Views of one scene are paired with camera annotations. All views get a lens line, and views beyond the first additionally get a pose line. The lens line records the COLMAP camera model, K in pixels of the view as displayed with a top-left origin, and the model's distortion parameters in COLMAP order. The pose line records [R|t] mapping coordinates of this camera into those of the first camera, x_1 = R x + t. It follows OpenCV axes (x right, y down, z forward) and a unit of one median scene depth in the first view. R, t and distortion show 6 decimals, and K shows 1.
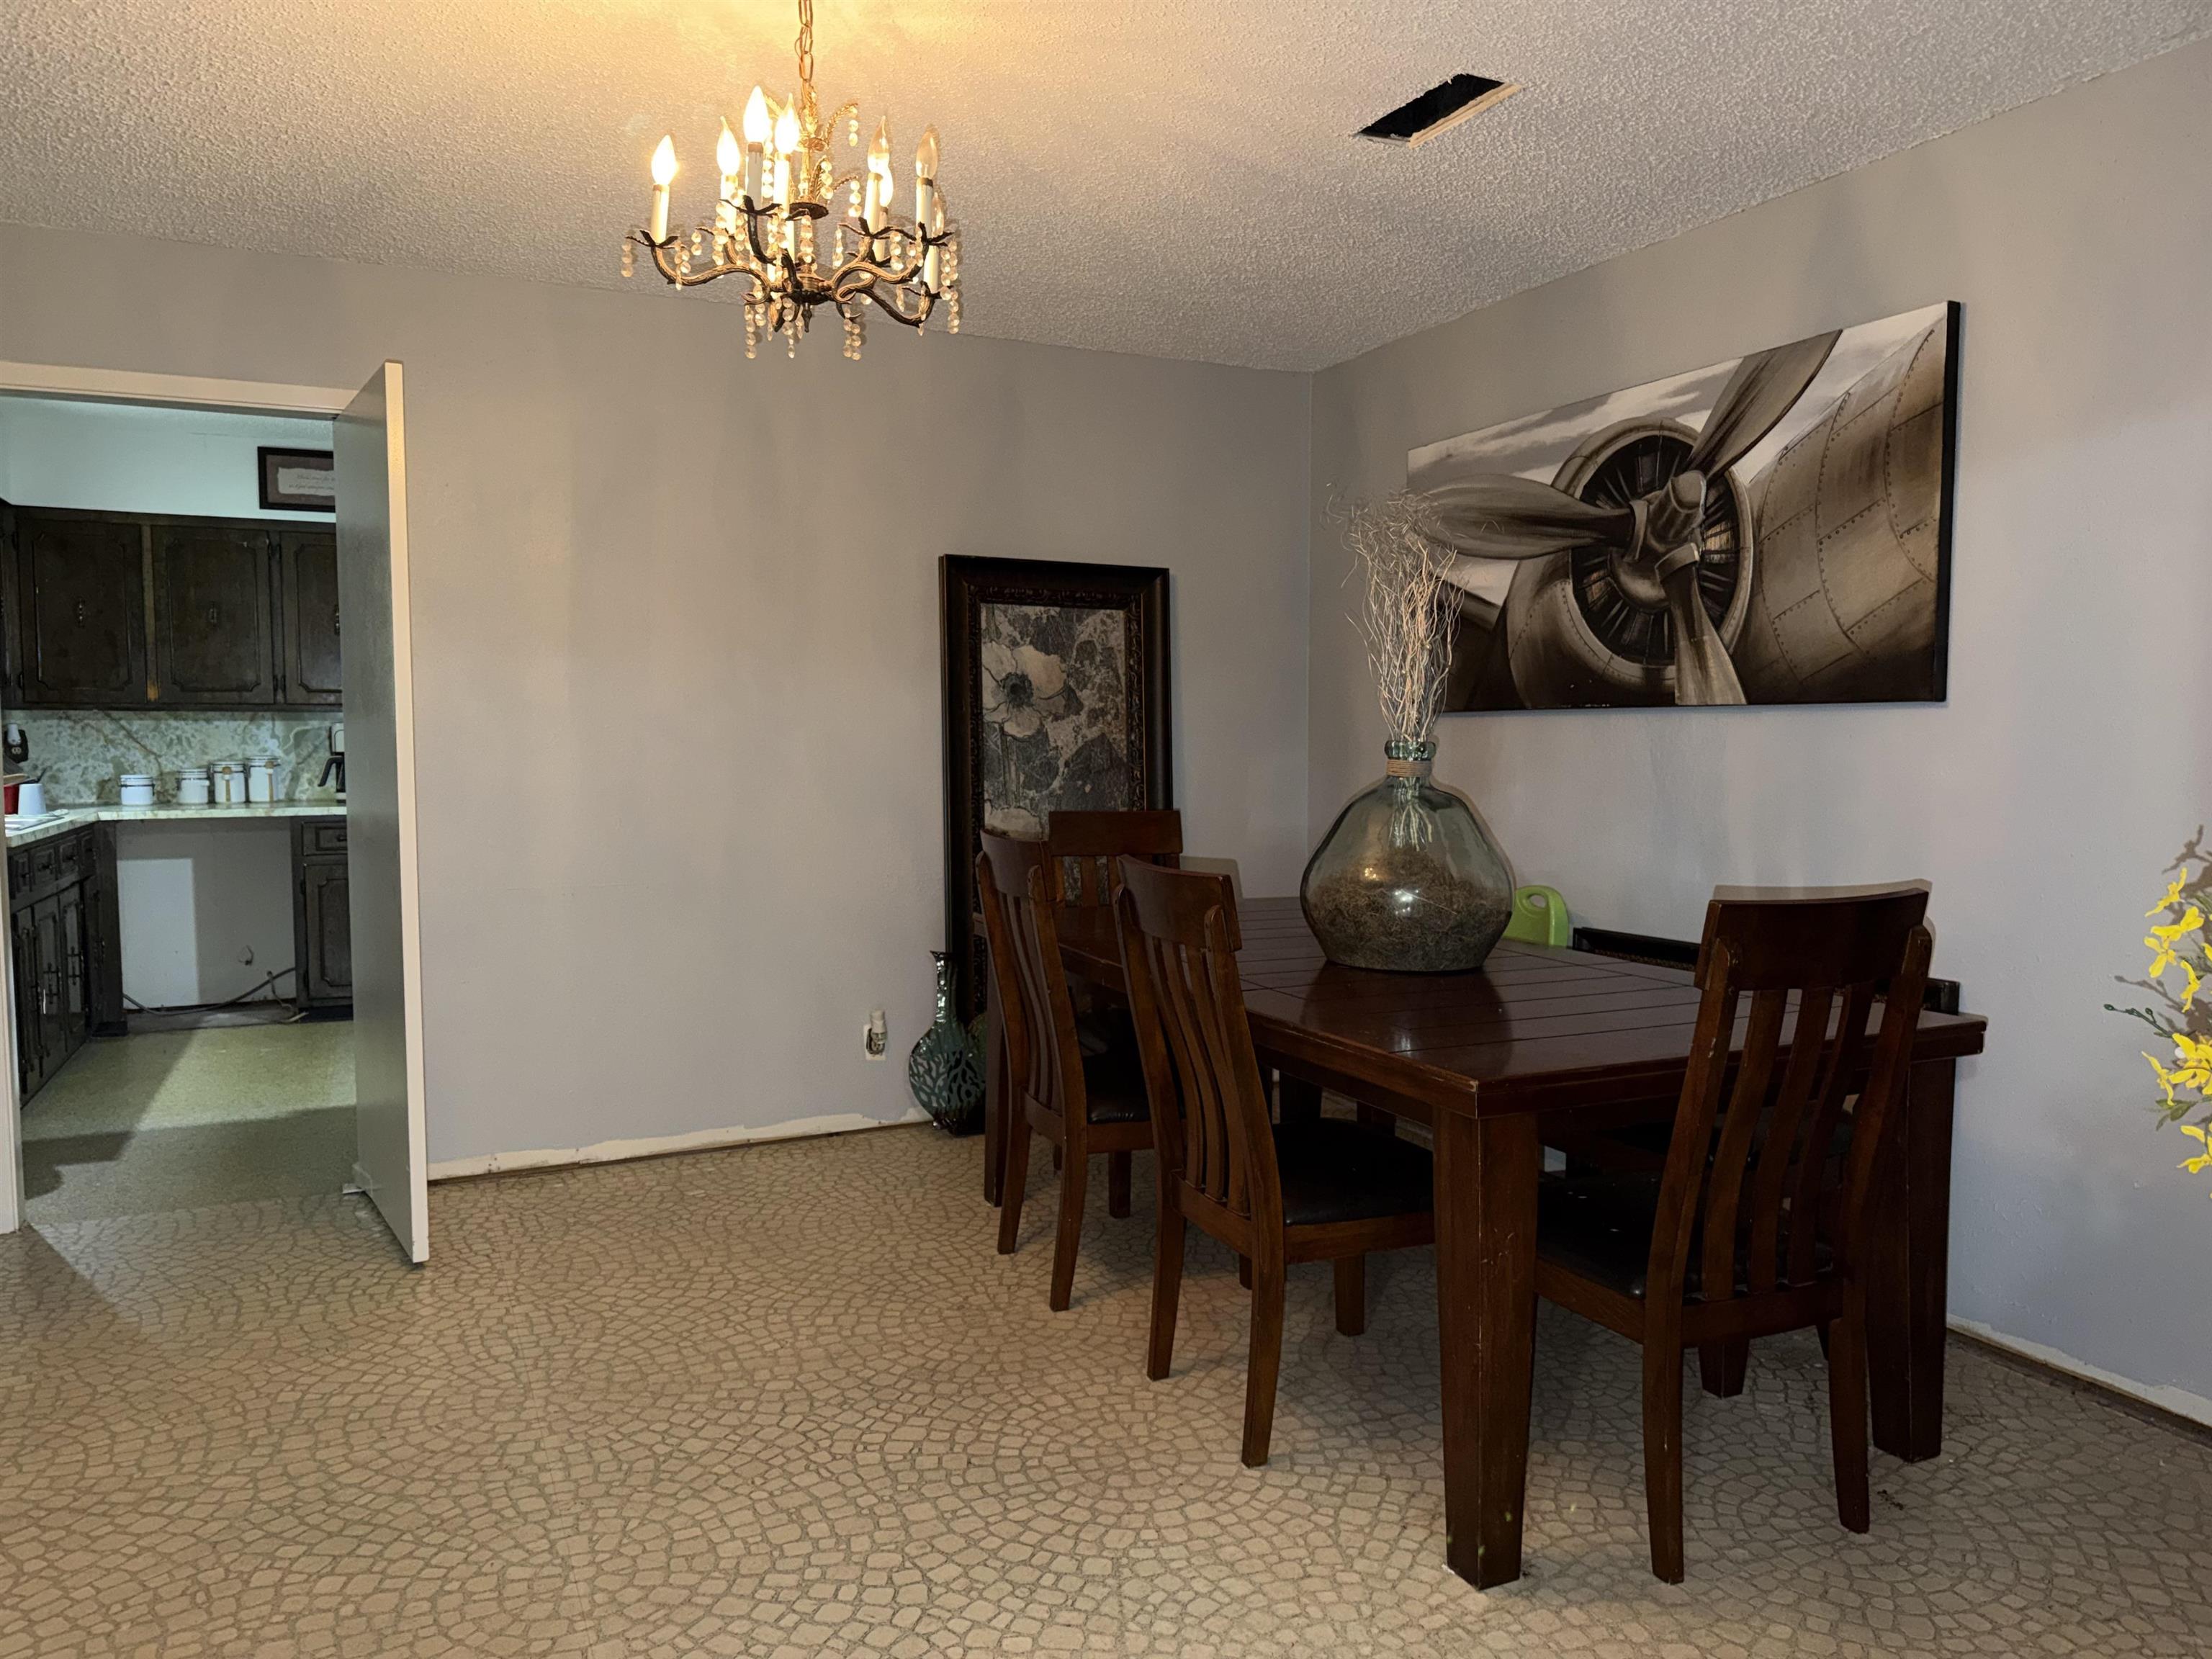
lens RADIAL K [[1573.5, 0, 1106.0], [0, 1573.5, 829.5], [0, 0, 1]] dist [0.125846, -0.226389]
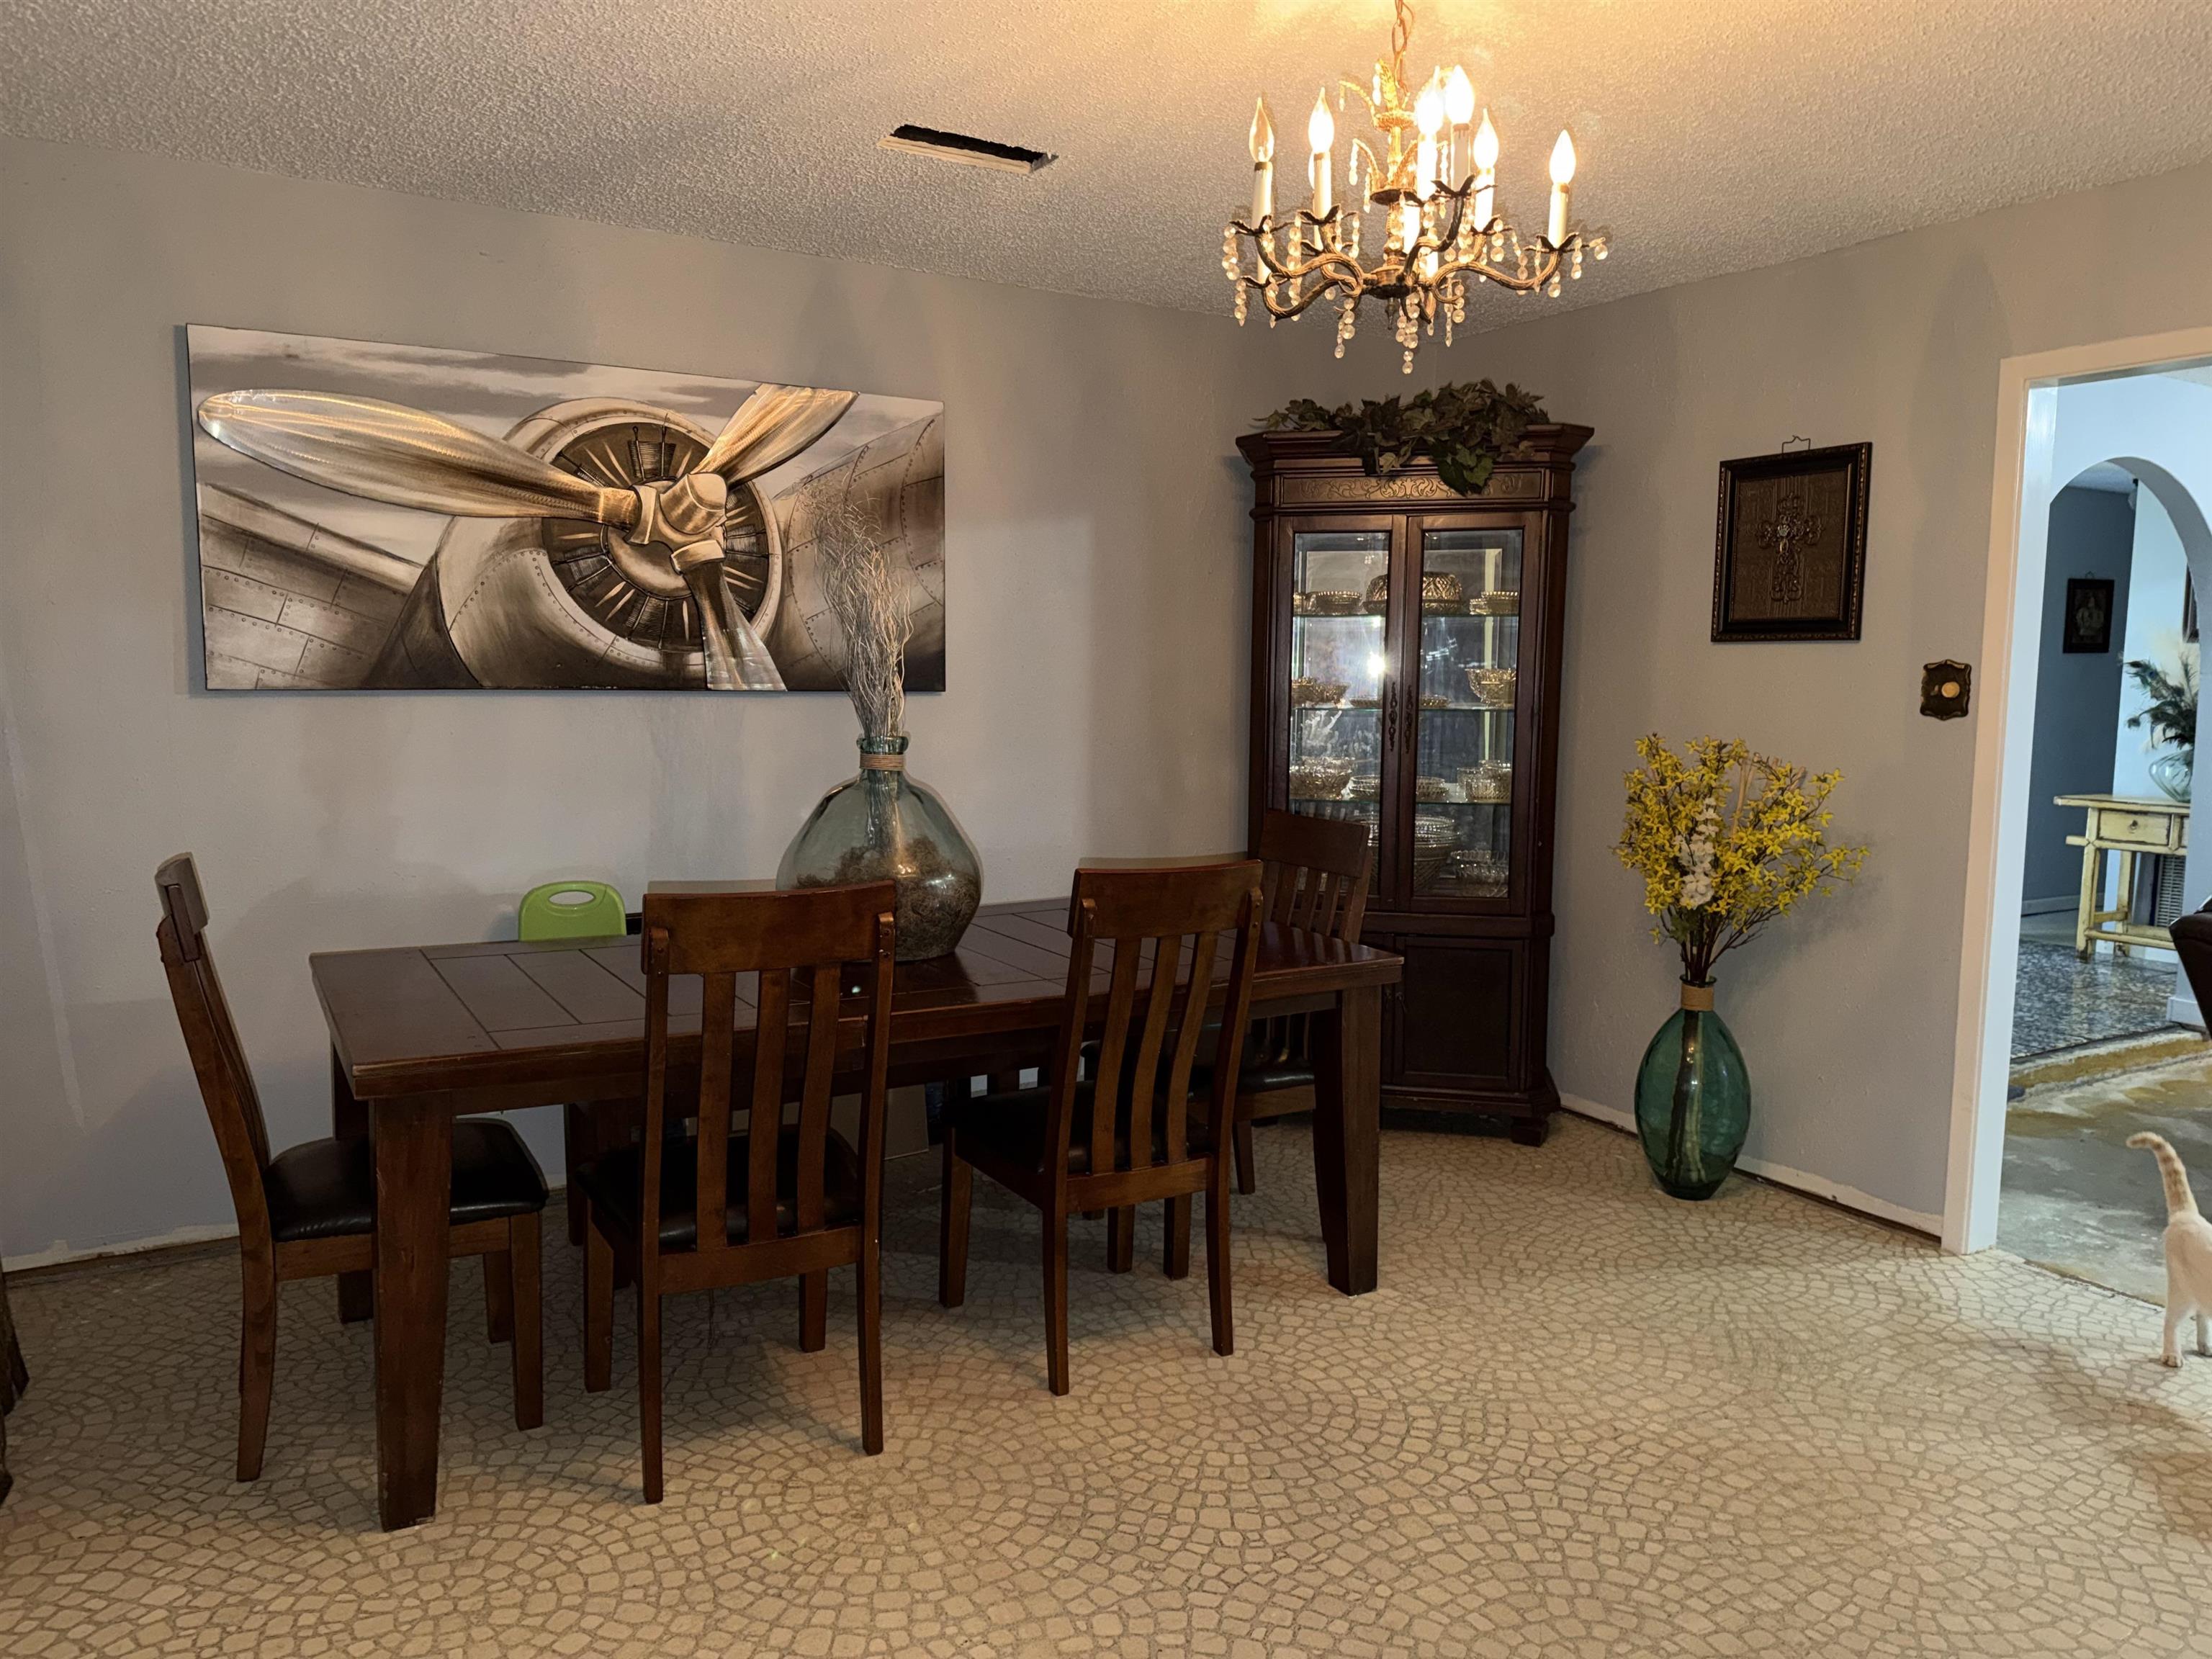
lens RADIAL K [[1573.5, 0, 1106.0], [0, 1573.5, 829.5], [0, 0, 1]] dist [0.125846, -0.226389]
pose [[-0.105106, -0.106221, 0.988772, -0.878880], [0.050706, 0.992413, 0.112002, -0.108377], [-0.993167, 0.061909, -0.098923, 1.007456]]
